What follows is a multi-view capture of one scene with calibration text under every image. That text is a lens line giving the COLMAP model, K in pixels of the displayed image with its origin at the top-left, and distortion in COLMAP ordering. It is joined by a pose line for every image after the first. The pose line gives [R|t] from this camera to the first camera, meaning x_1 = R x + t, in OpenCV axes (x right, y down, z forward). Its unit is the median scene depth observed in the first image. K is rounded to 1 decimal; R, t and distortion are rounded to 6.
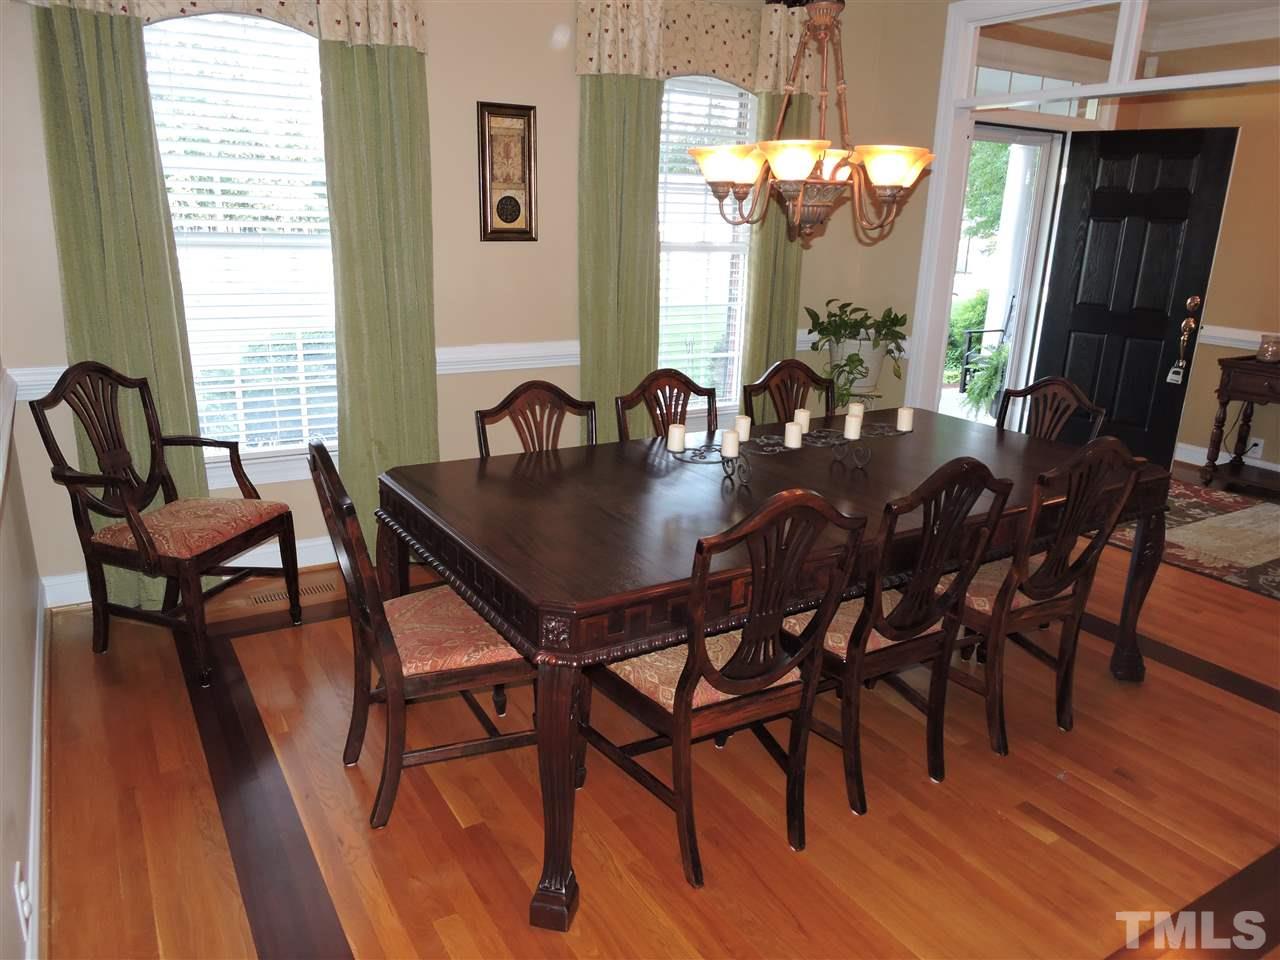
lens RADIAL K [[910.9, 0, 639.3], [0, 910.9, 482.7], [0, 0, 1]] dist [-0.006267, 0.003277]
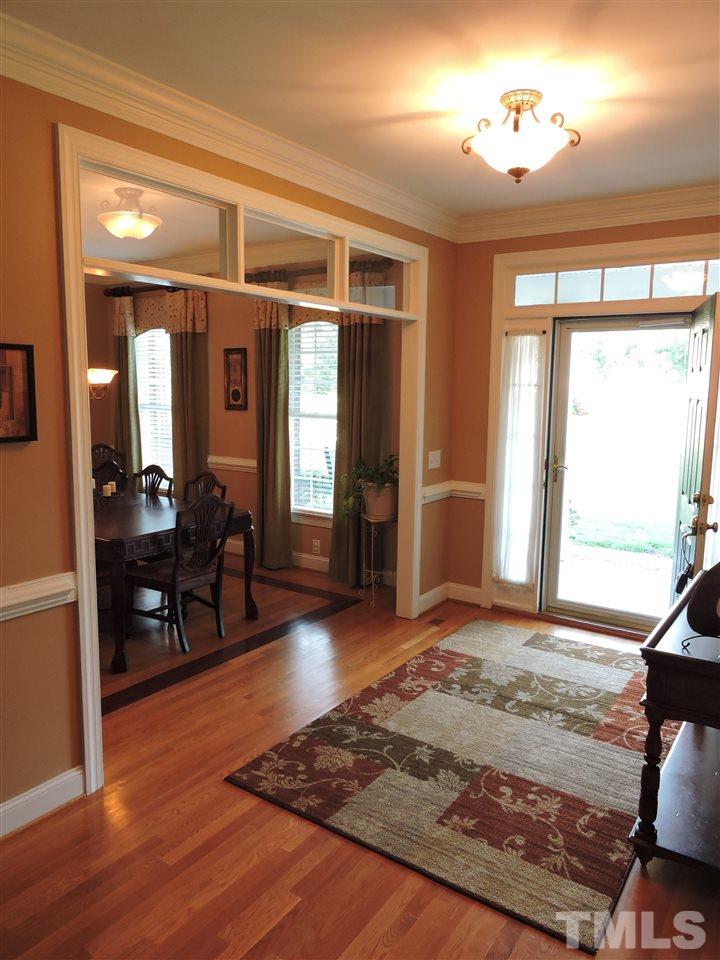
lens RADIAL K [[683.2, 0, 358.2], [0, 683.2, 479.9], [0, 0, 1]] dist [-0.006267, 0.003277]
pose [[0.400634, 0.101226, -0.910629, 1.446932], [-0.262281, 0.964957, -0.008126, -0.174516], [0.877896, 0.242097, 0.413144, 0.648511]]
